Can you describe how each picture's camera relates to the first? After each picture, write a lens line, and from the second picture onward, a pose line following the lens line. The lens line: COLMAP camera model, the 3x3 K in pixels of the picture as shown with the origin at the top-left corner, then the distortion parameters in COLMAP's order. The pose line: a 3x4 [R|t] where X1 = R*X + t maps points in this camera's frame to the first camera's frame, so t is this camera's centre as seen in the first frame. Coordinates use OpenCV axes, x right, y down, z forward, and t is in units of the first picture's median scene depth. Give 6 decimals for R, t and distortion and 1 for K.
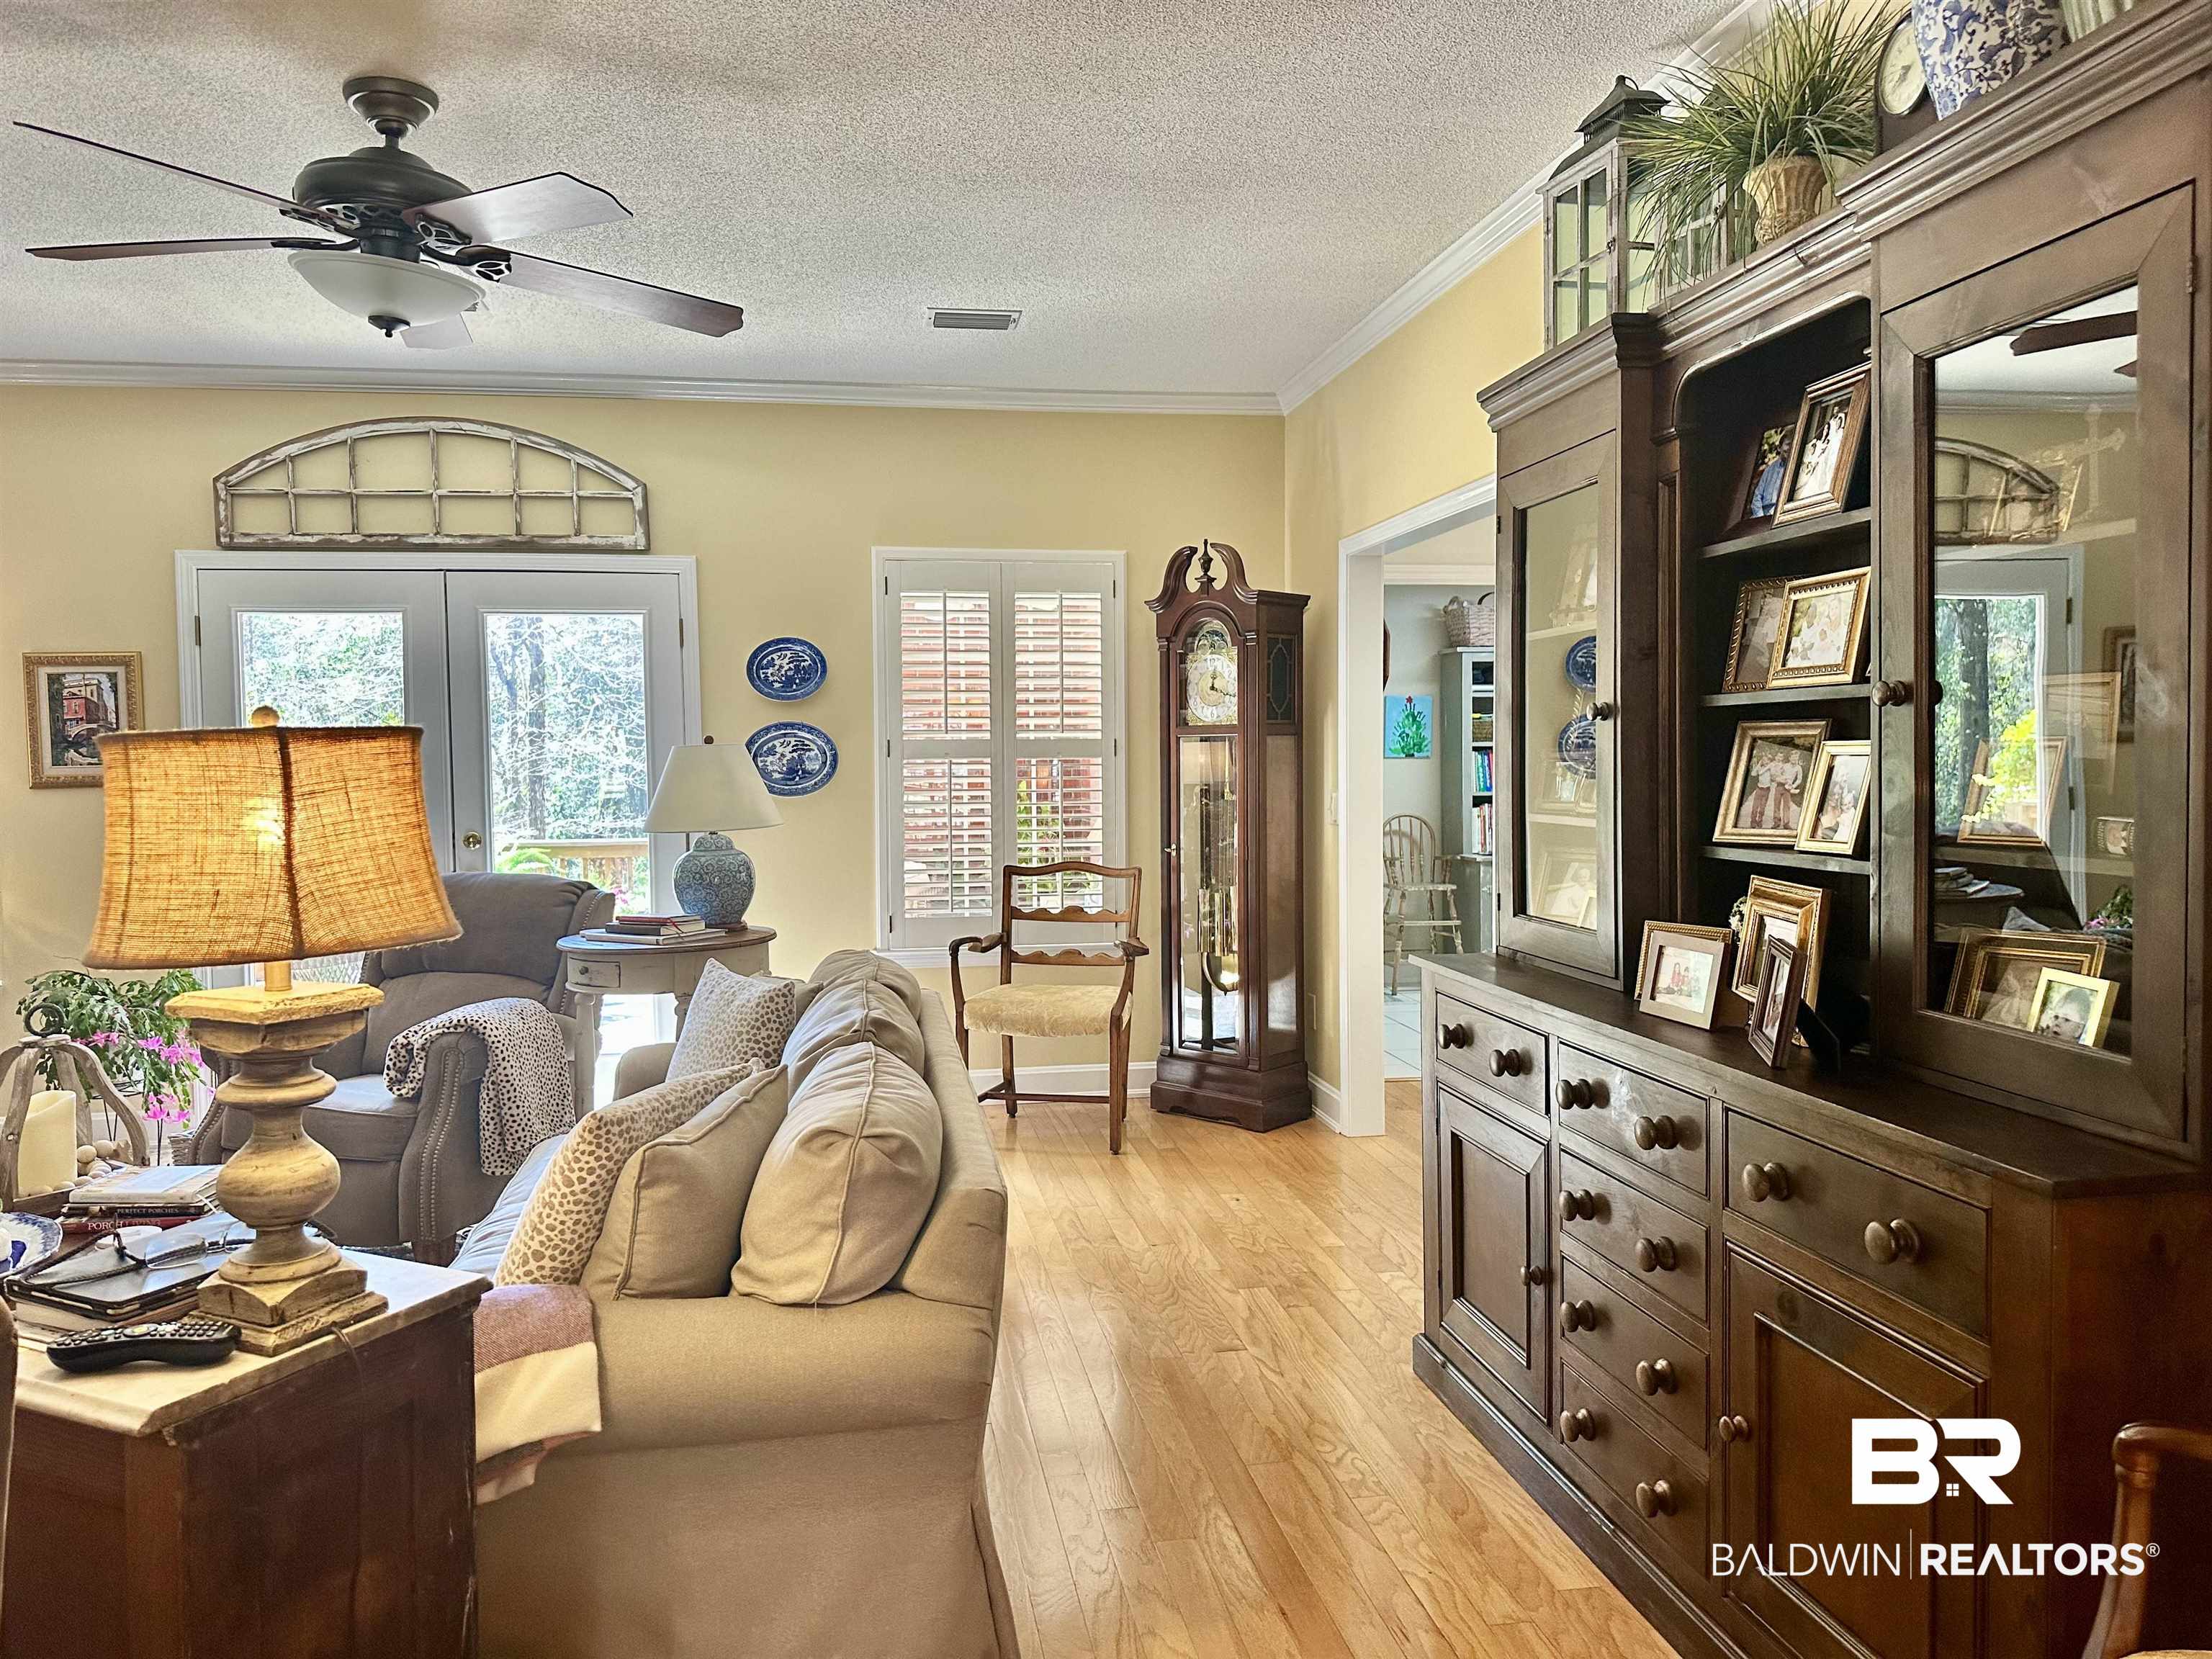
lens RADIAL K [[1567.3, 0, 1094.9], [0, 1567.3, 819.5], [0, 0, 1]] dist [0.141725, -0.196438]
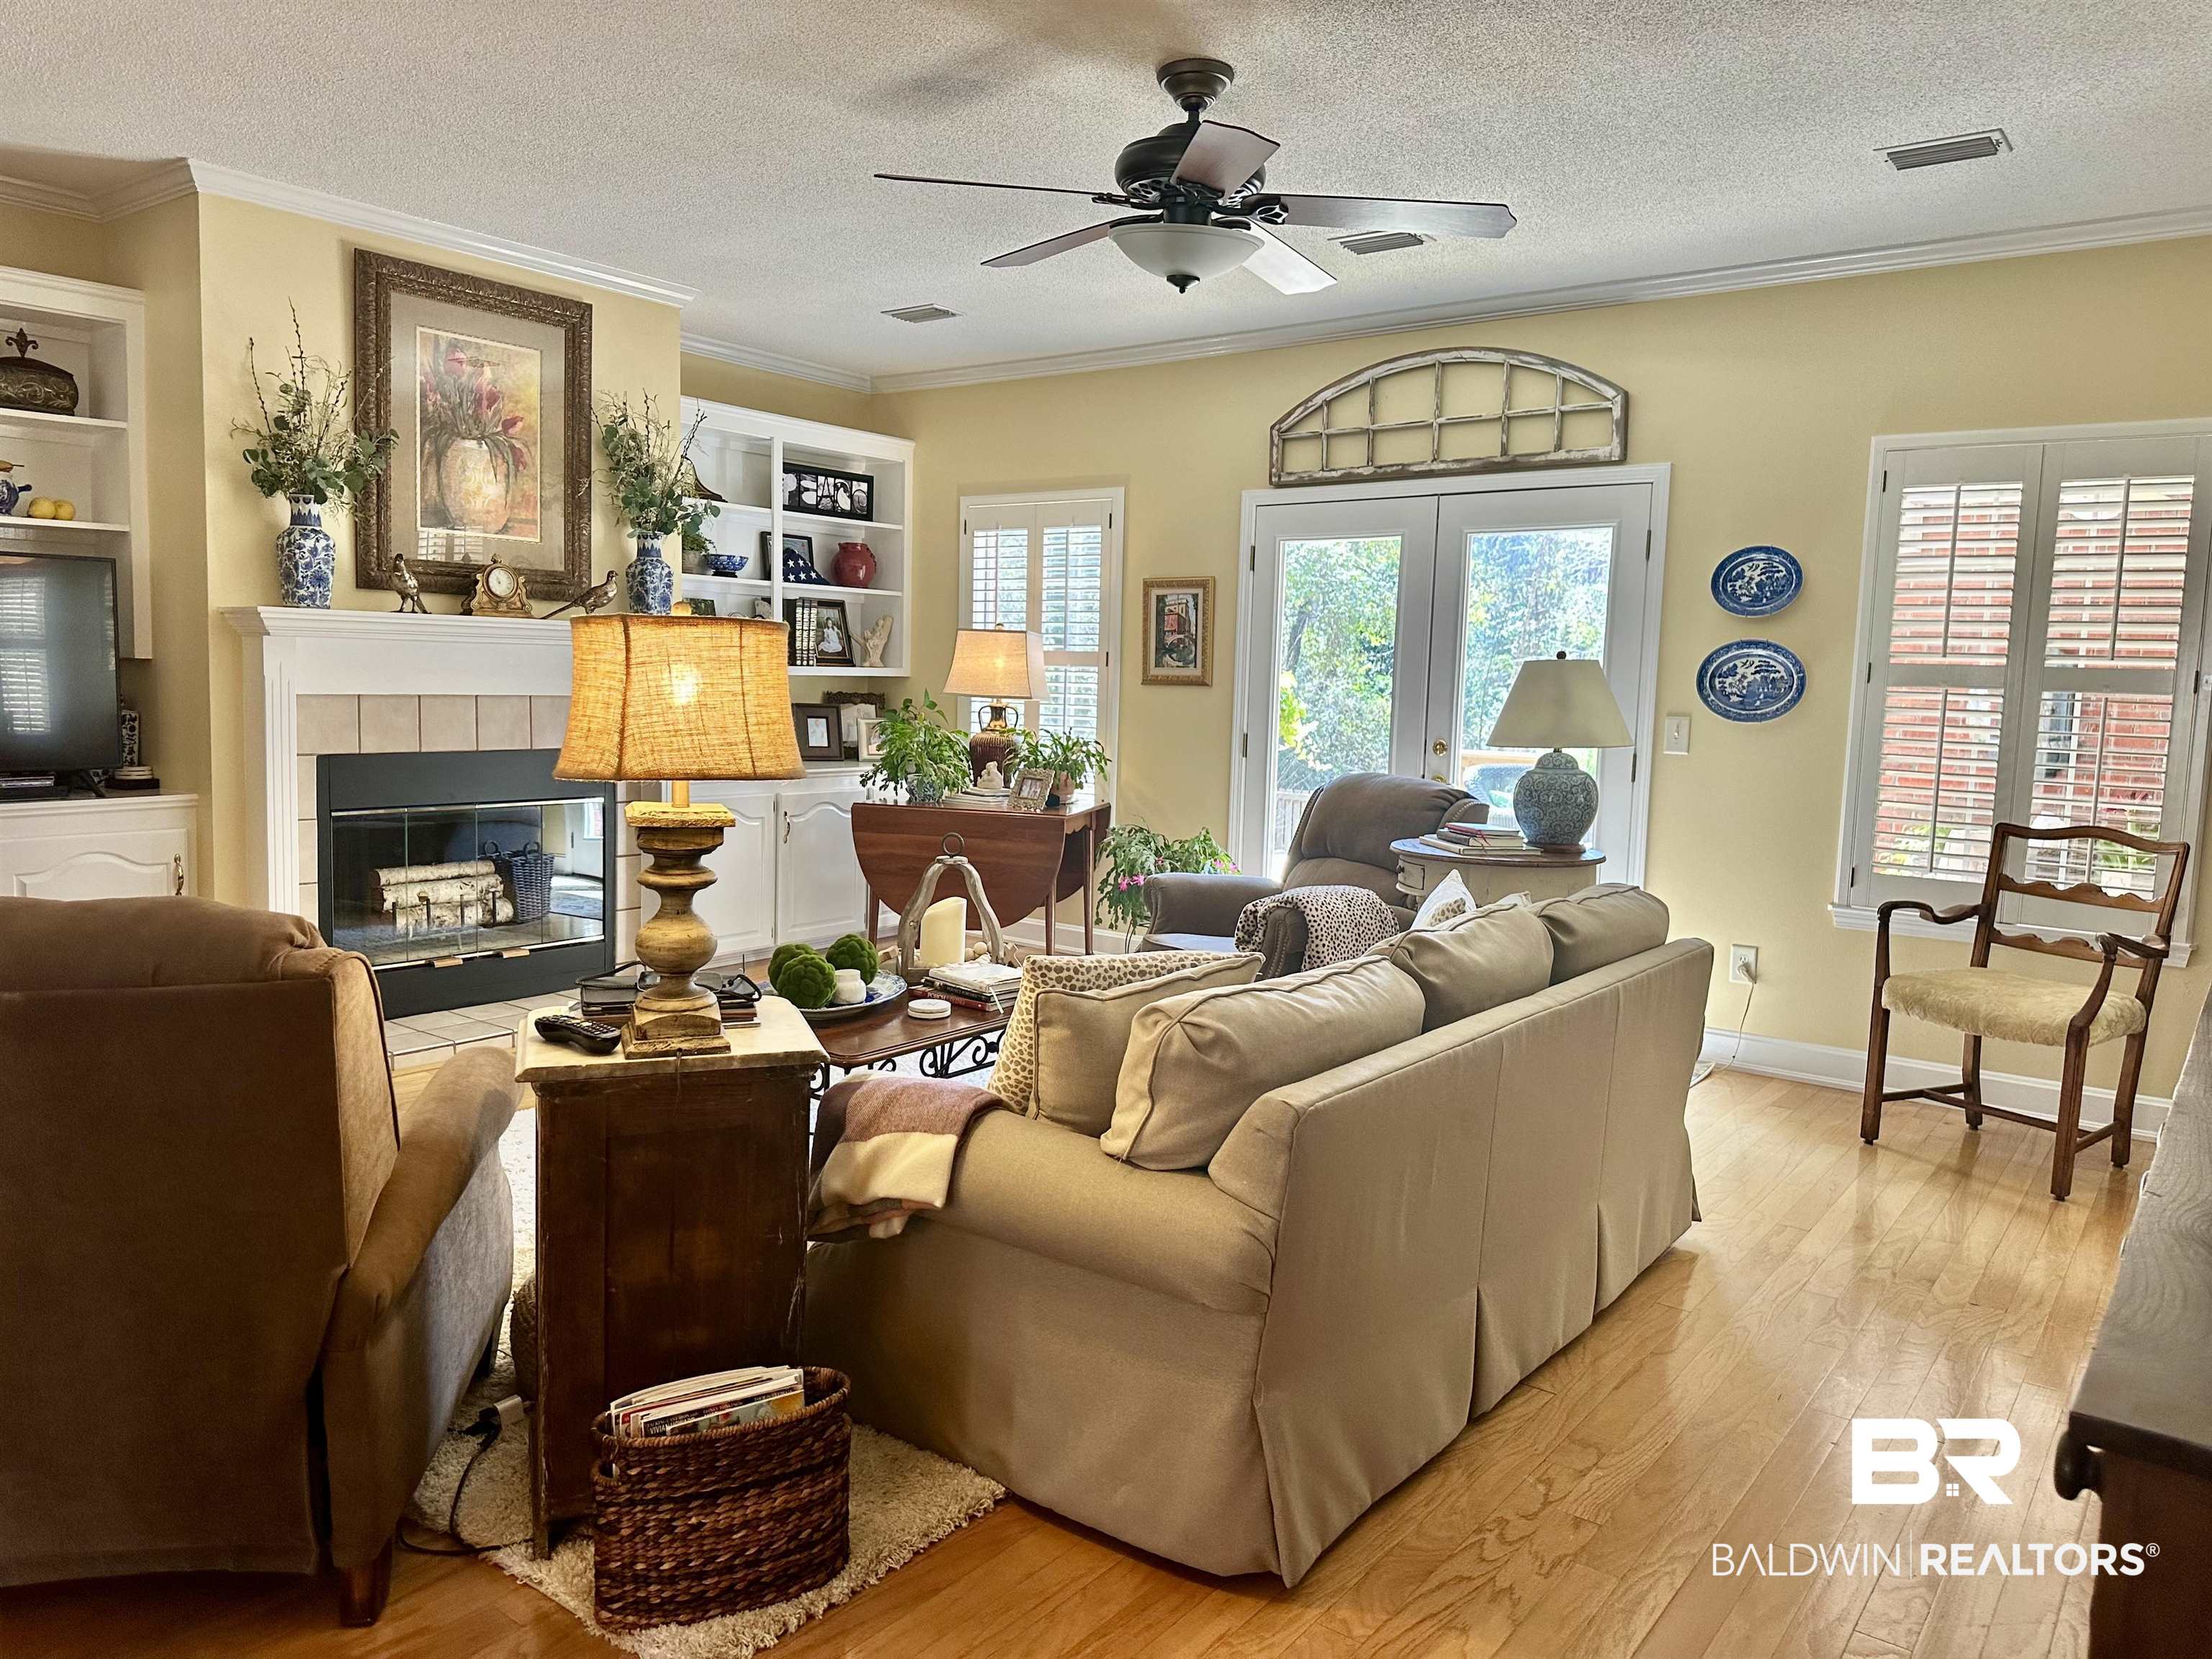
lens RADIAL K [[1567.3, 0, 1094.9], [0, 1567.3, 819.5], [0, 0, 1]] dist [0.141725, -0.196438]
pose [[0.693540, 0.100158, -0.713422, 0.221662], [-0.066728, 0.994962, 0.074815, -0.002865], [0.717322, -0.004282, 0.696729, 0.093212]]
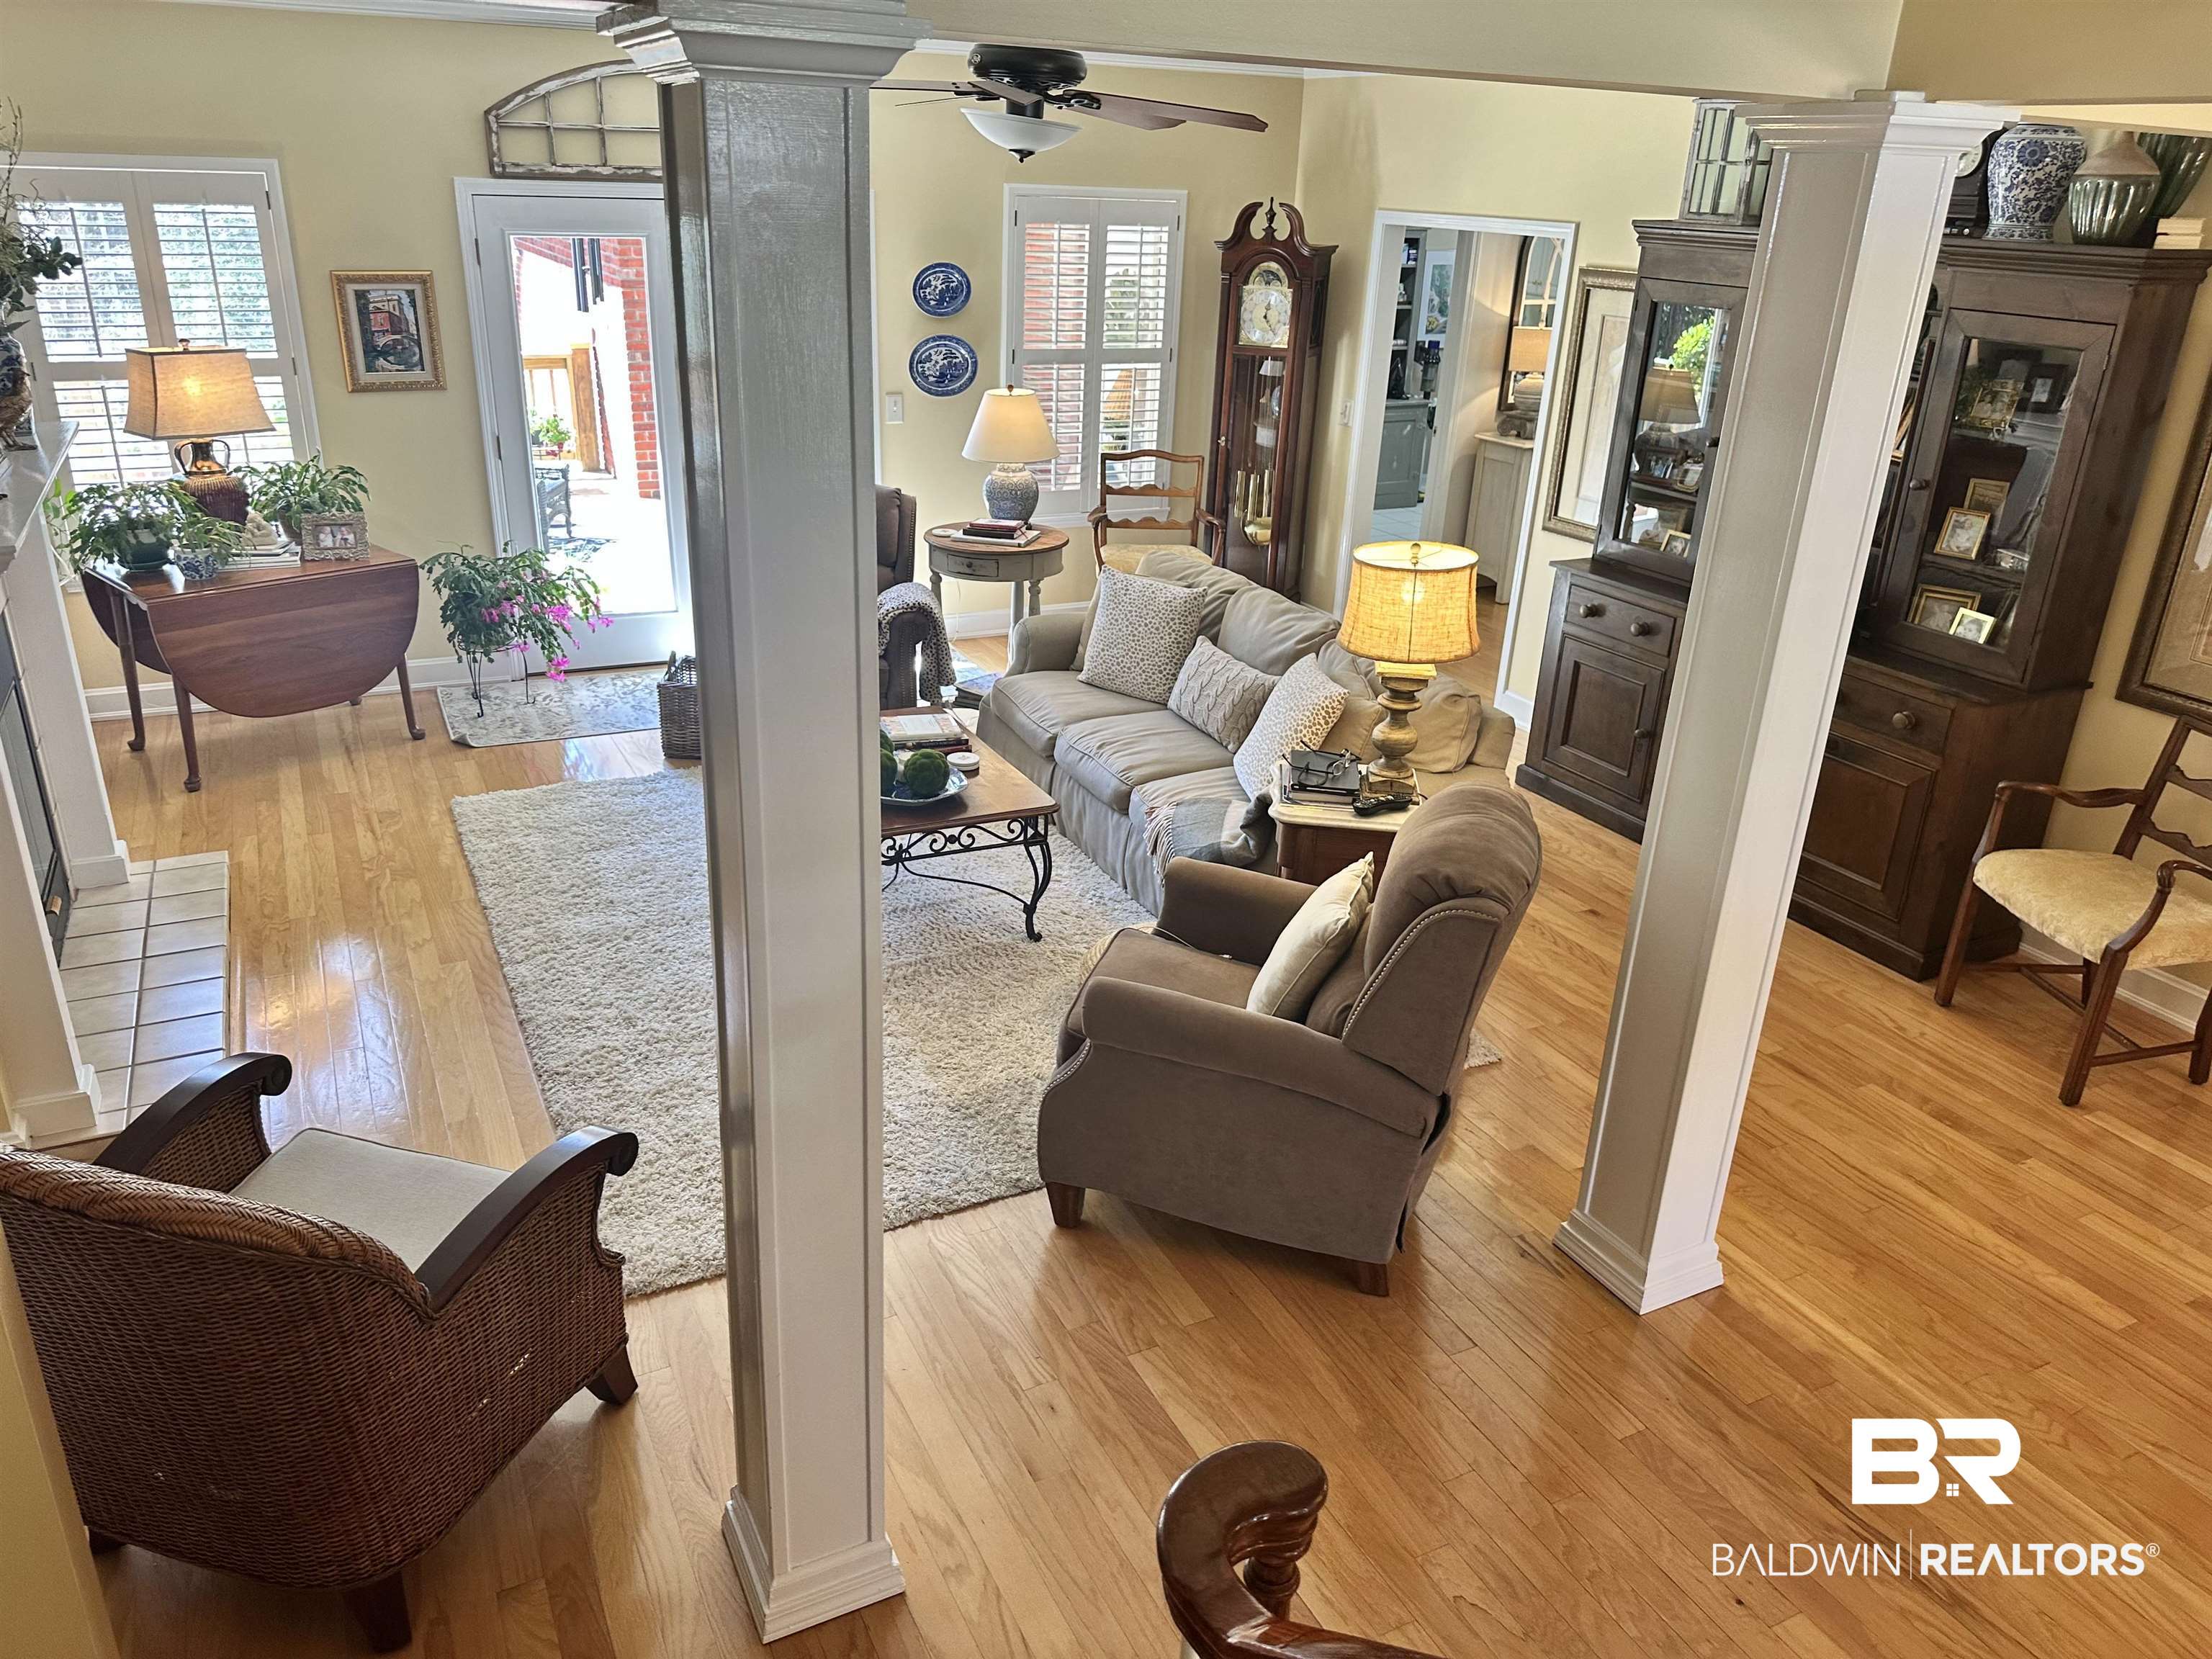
lens RADIAL K [[1600.2, 0, 1107.0], [0, 1600.2, 845.2], [0, 0, 1]] dist [0.114058, -0.171882]
pose [[0.950179, -0.078646, 0.301622, -0.518599], [-0.033345, 0.936449, 0.349216, -0.143225], [-0.309918, -0.341875, 0.887171, -0.340660]]
